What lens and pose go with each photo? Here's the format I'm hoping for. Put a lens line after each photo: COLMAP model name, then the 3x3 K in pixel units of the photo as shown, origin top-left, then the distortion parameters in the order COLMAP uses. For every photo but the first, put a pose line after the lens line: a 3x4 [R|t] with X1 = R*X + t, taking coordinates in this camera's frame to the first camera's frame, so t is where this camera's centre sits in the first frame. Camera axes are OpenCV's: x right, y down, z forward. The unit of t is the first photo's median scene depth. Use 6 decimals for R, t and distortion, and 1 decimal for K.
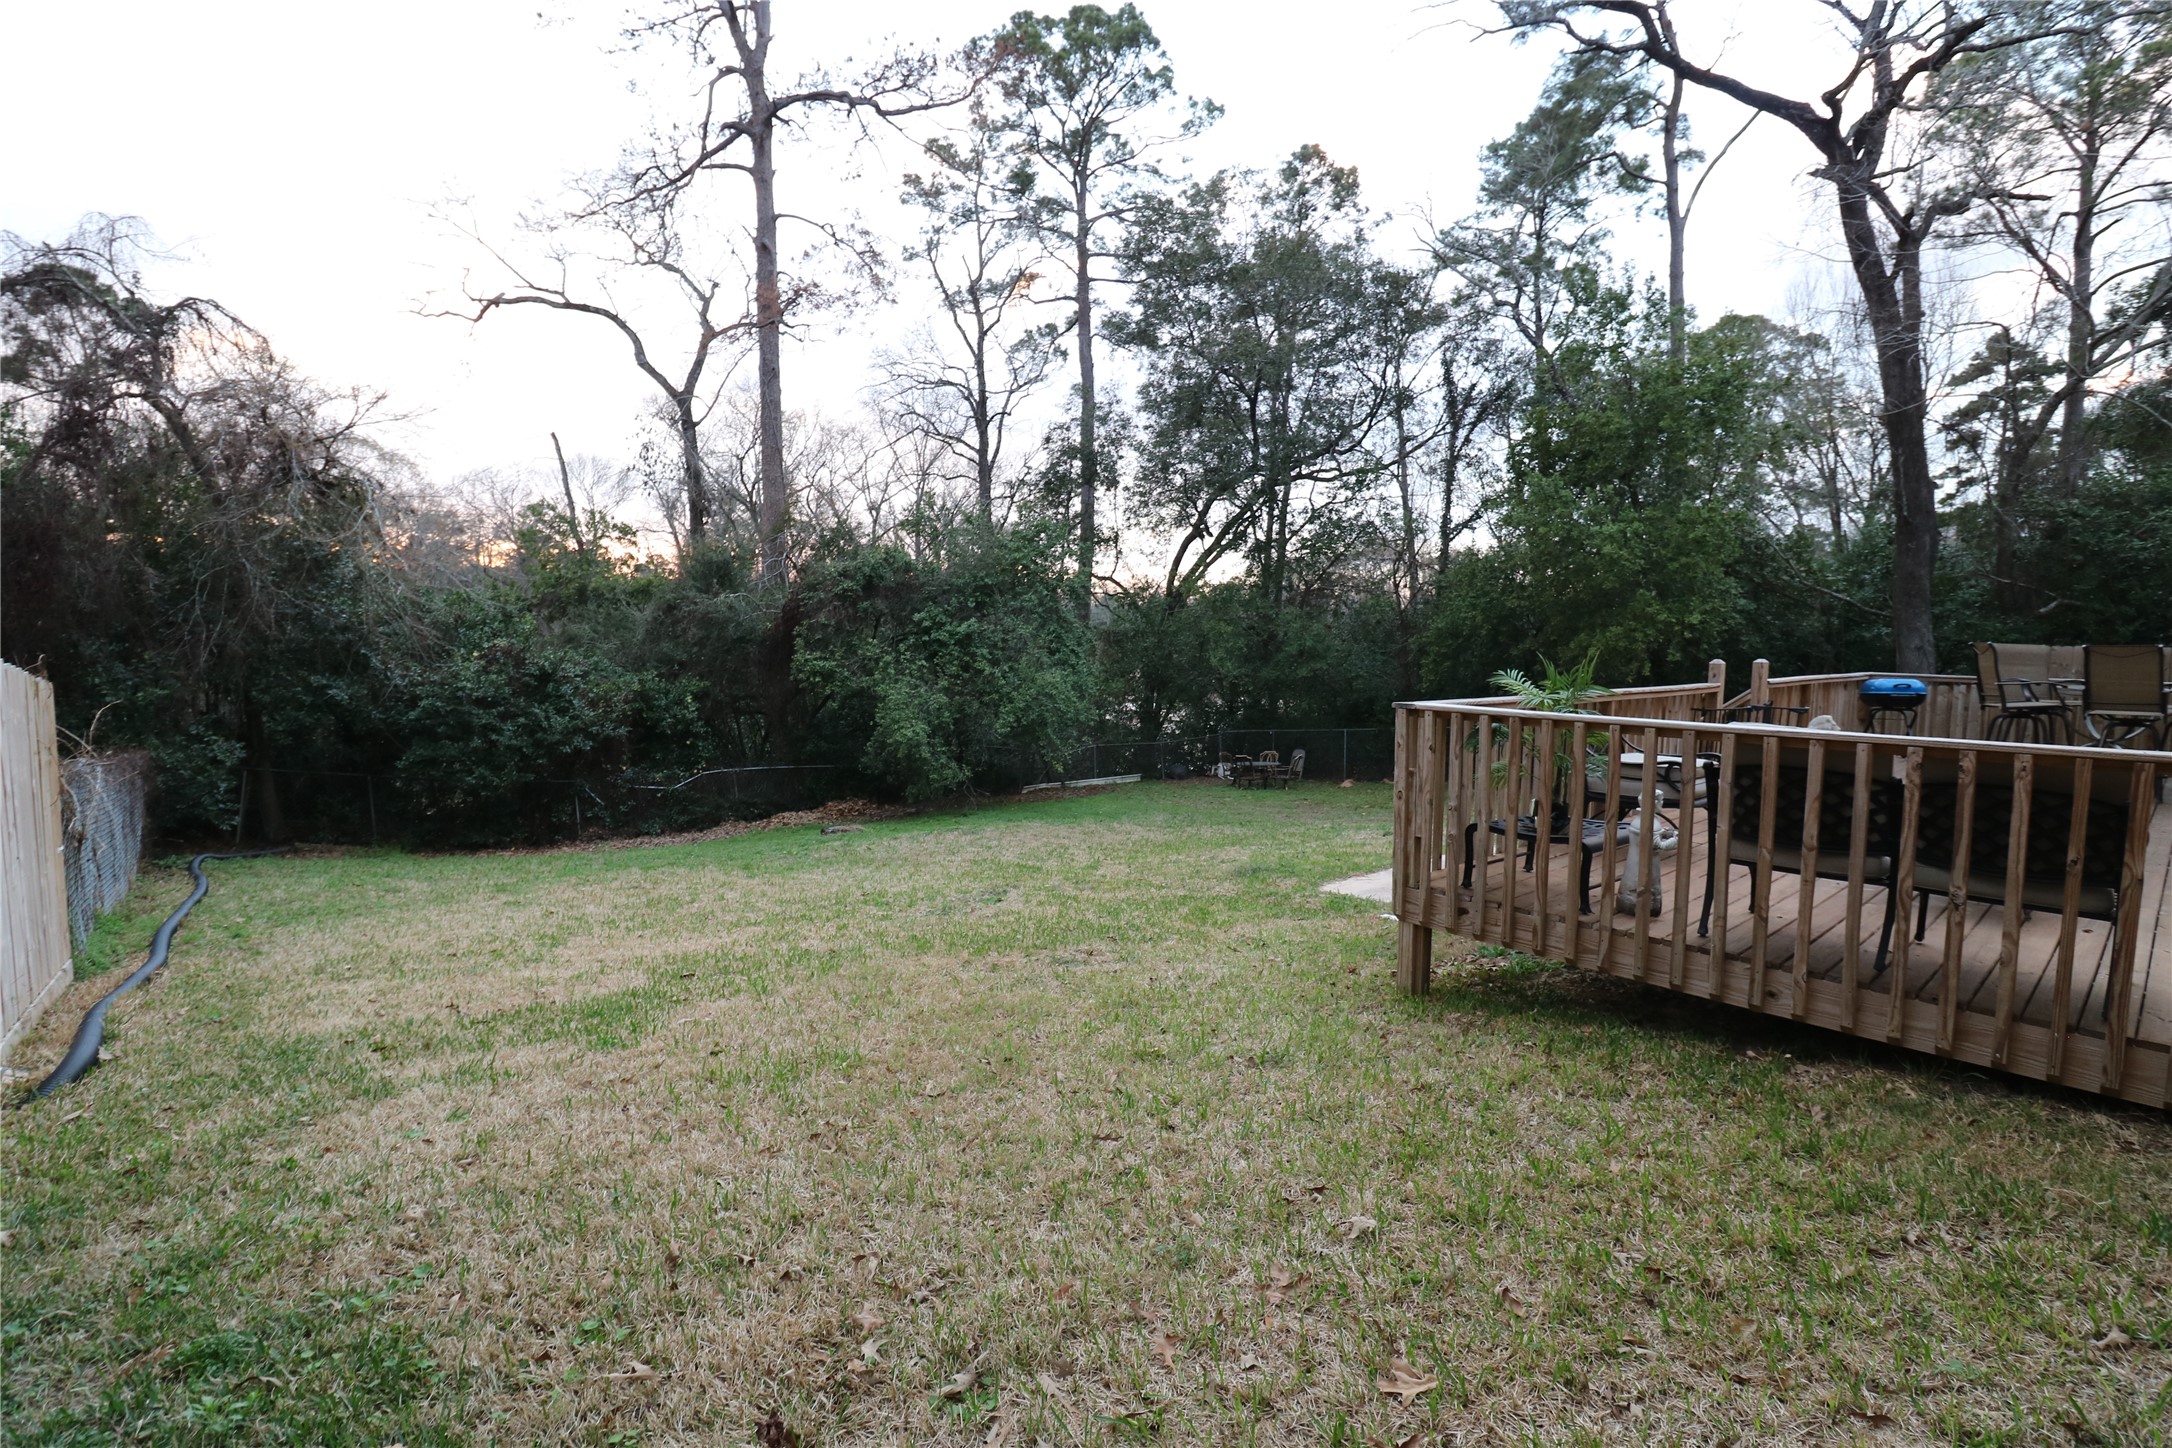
lens RADIAL K [[1014.2, 0, 1077.9], [0, 1014.2, 698.5], [0, 0, 1]] dist [0.008903, -0.019374]
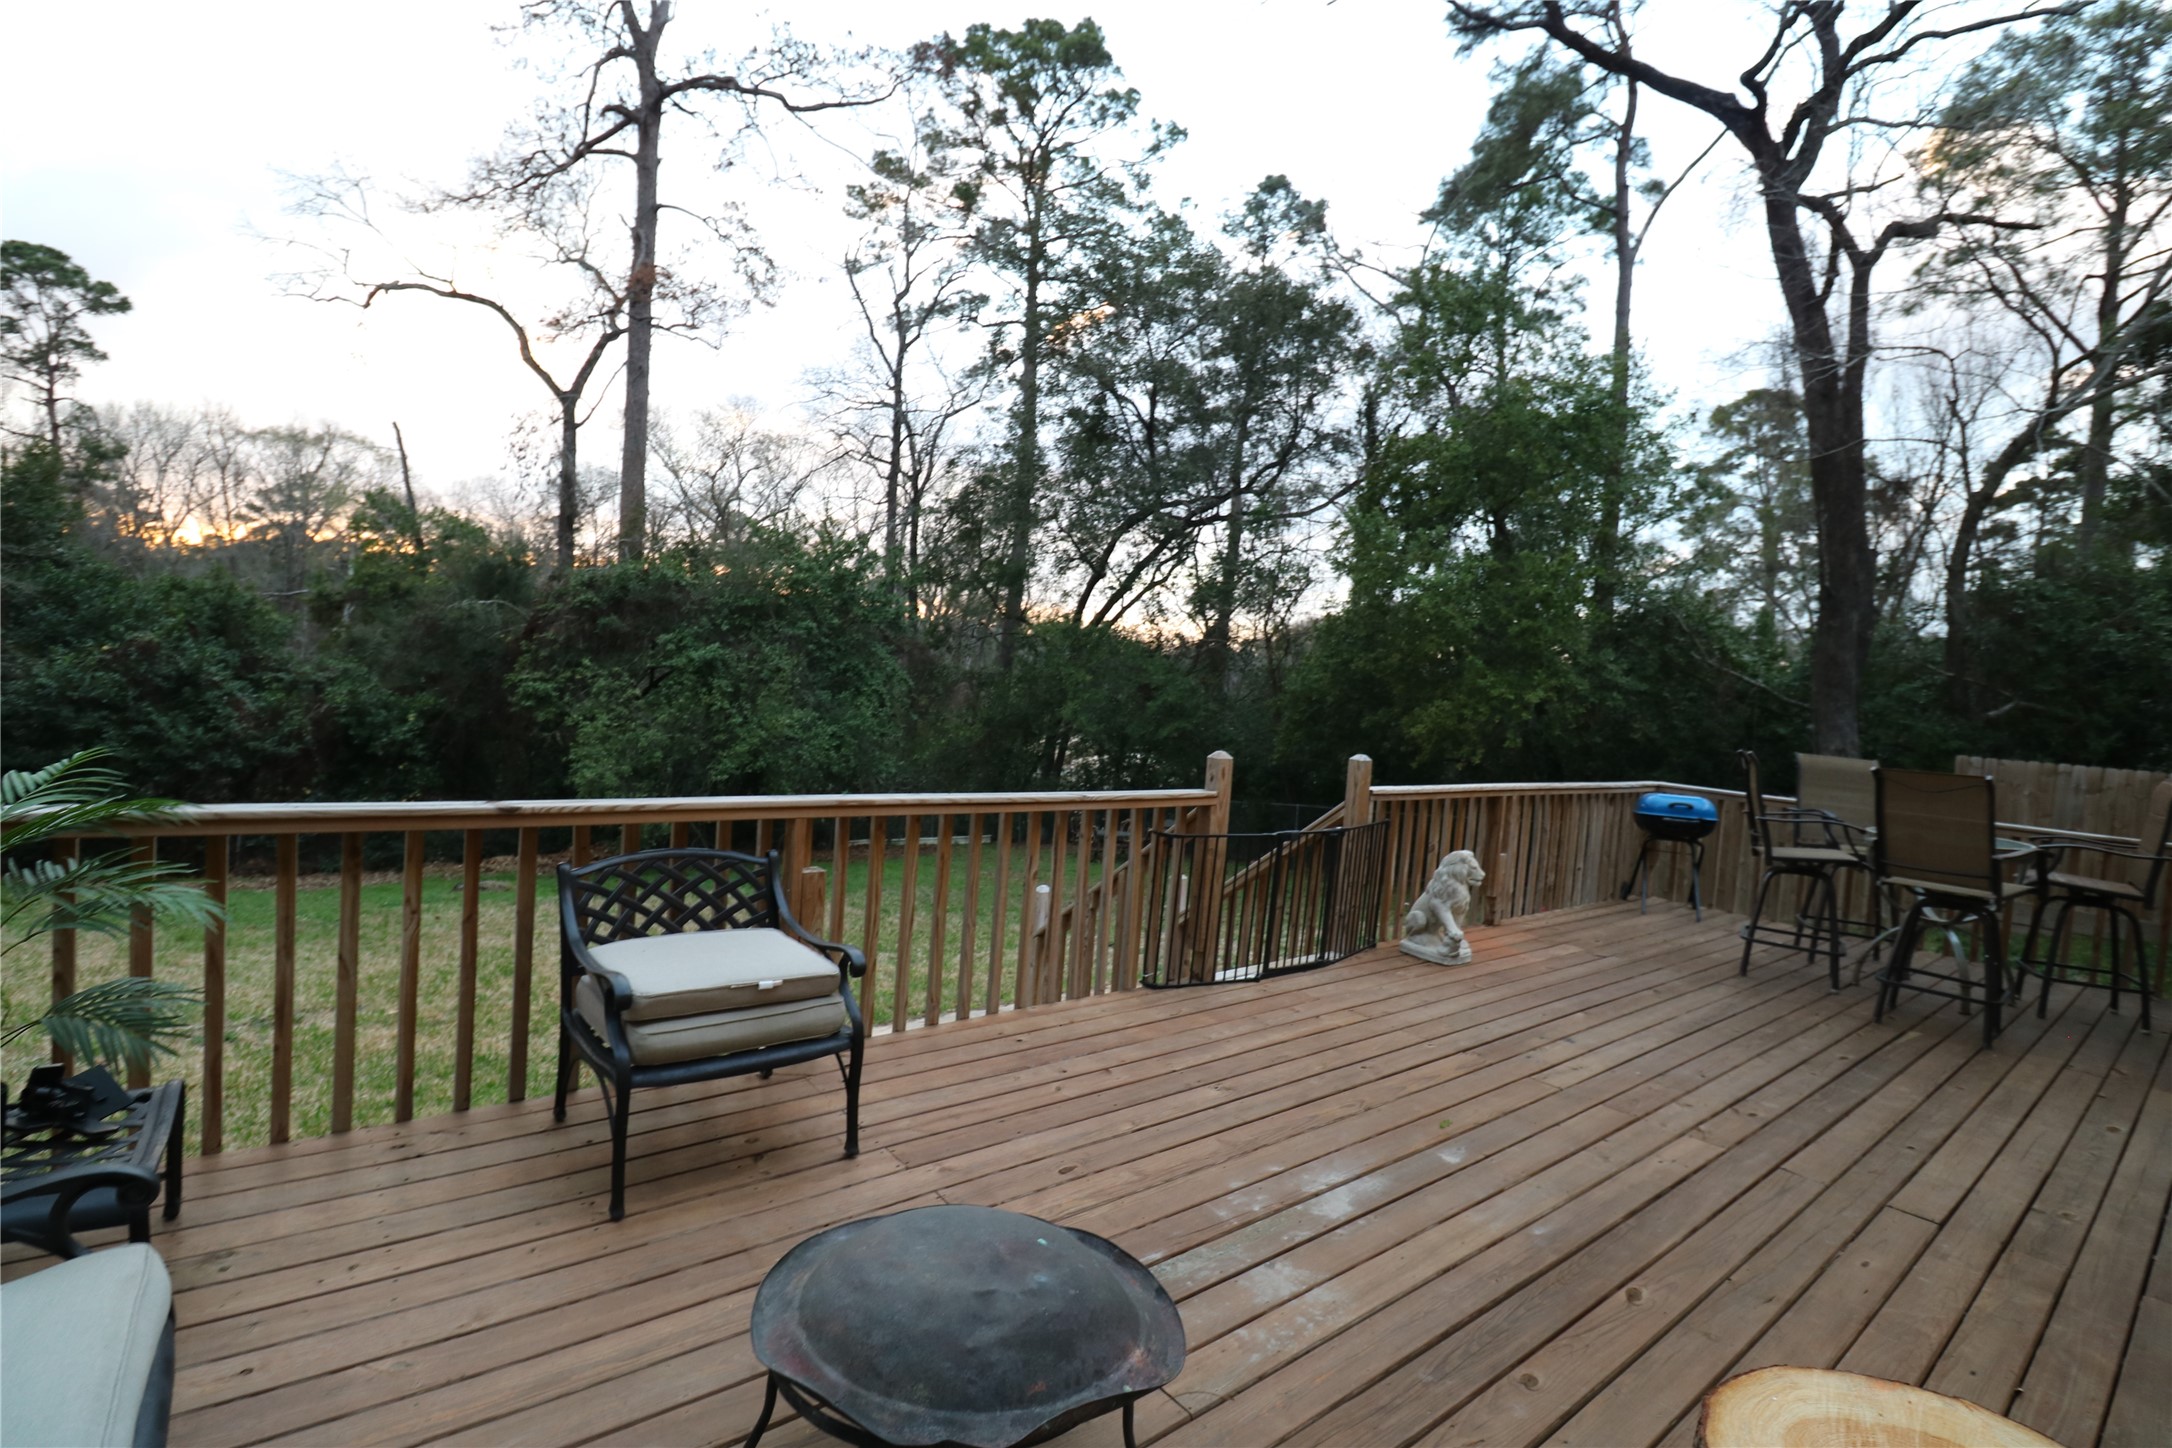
lens RADIAL K [[1014.2, 0, 1077.9], [0, 1014.2, 698.5], [0, 0, 1]] dist [0.008903, -0.019374]
pose [[0.997445, 0.063735, -0.032274, 0.131483], [-0.065113, 0.996924, -0.043622, -0.008969], [0.029394, 0.045612, 0.998527, 0.091844]]
